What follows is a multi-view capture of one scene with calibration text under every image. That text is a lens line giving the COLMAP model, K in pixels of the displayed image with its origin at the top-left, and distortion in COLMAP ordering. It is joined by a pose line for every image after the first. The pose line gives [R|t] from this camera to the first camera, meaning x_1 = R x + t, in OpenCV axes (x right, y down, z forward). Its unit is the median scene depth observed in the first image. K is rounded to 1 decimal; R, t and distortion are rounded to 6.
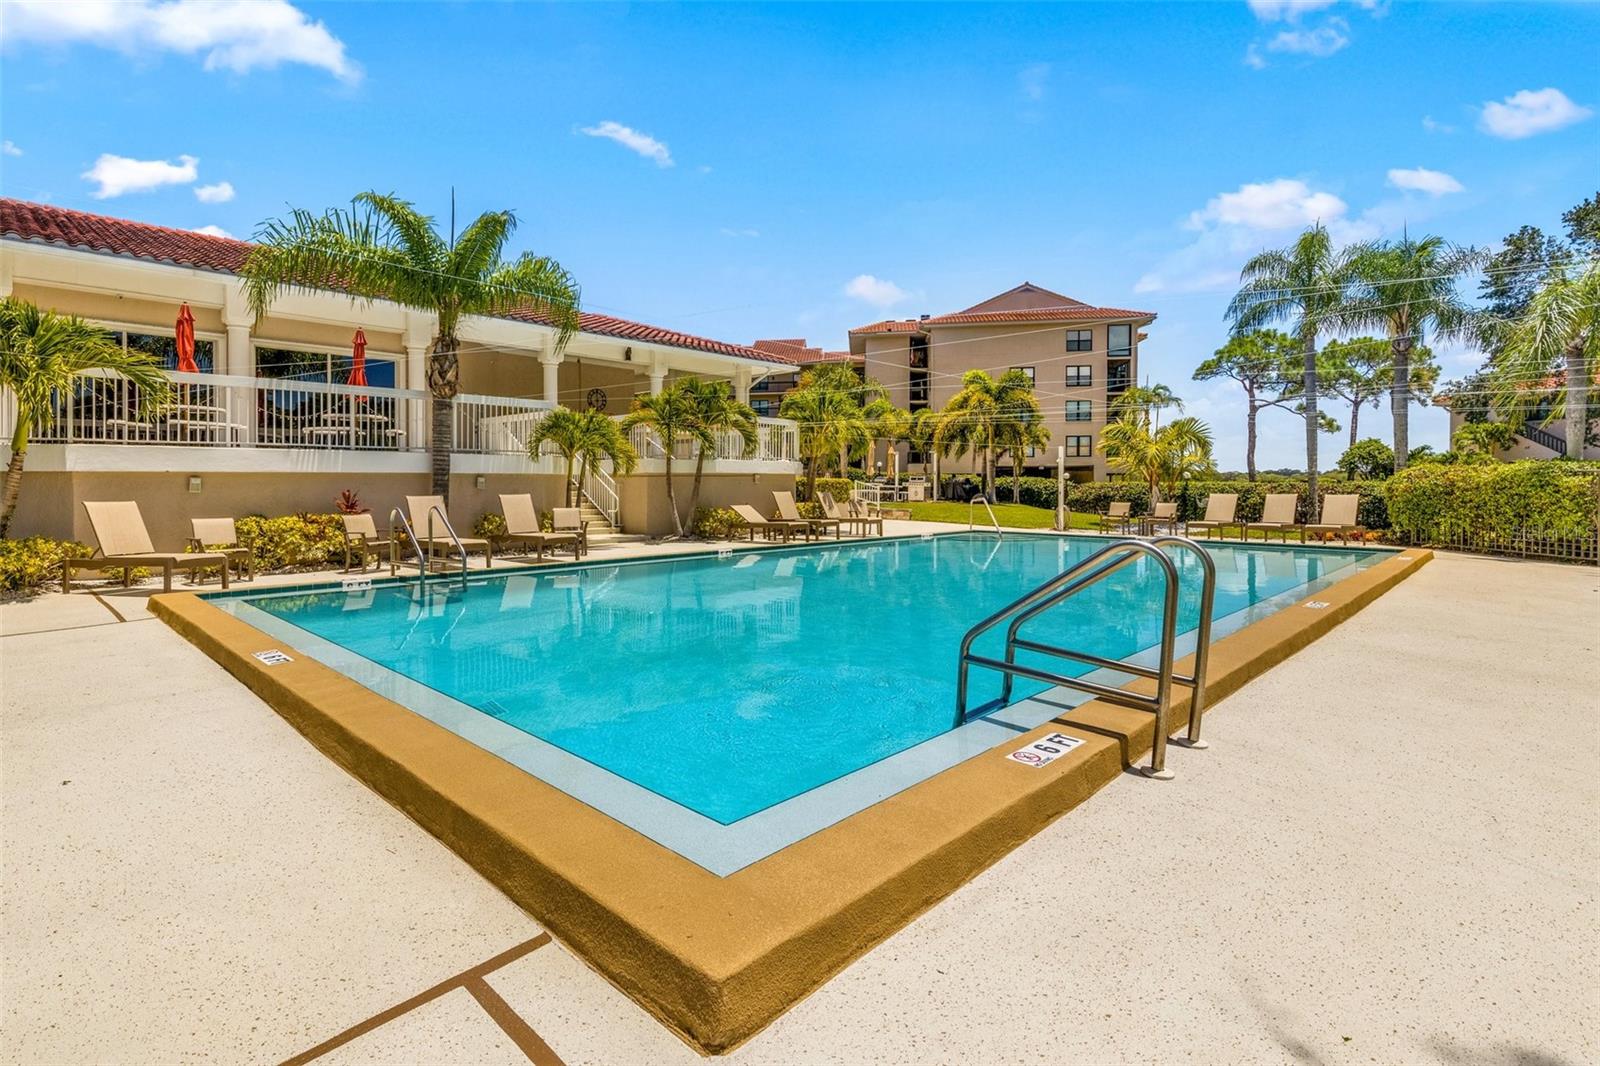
lens RADIAL K [[749.6, 0, 799.9], [0, 749.6, 487.1], [0, 0, 1]] dist [0.019792, 0.000004]
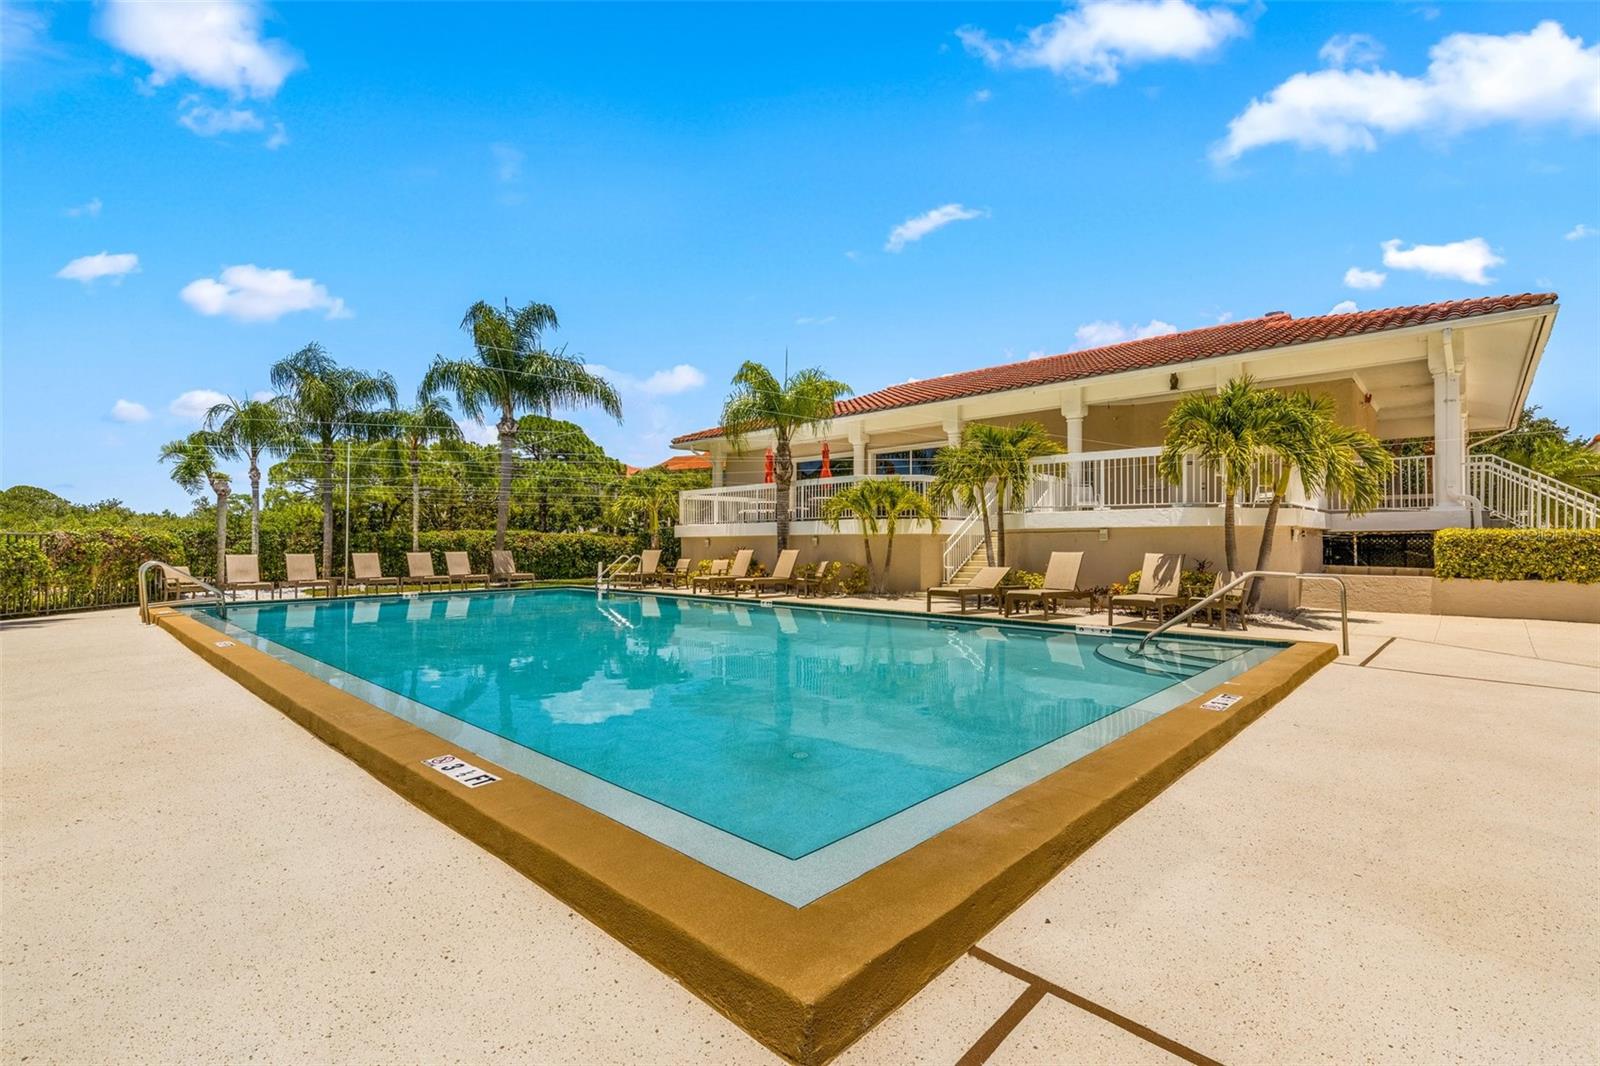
lens RADIAL K [[729.9, 0, 800.0], [0, 729.9, 533.0], [0, 0, 1]] dist [0.001810, -0.000257]
pose [[0.003689, -0.003323, -0.999988, 0.923057], [0.003961, 0.999987, -0.003308, -0.016396], [0.999985, -0.003949, 0.003702, 0.945557]]
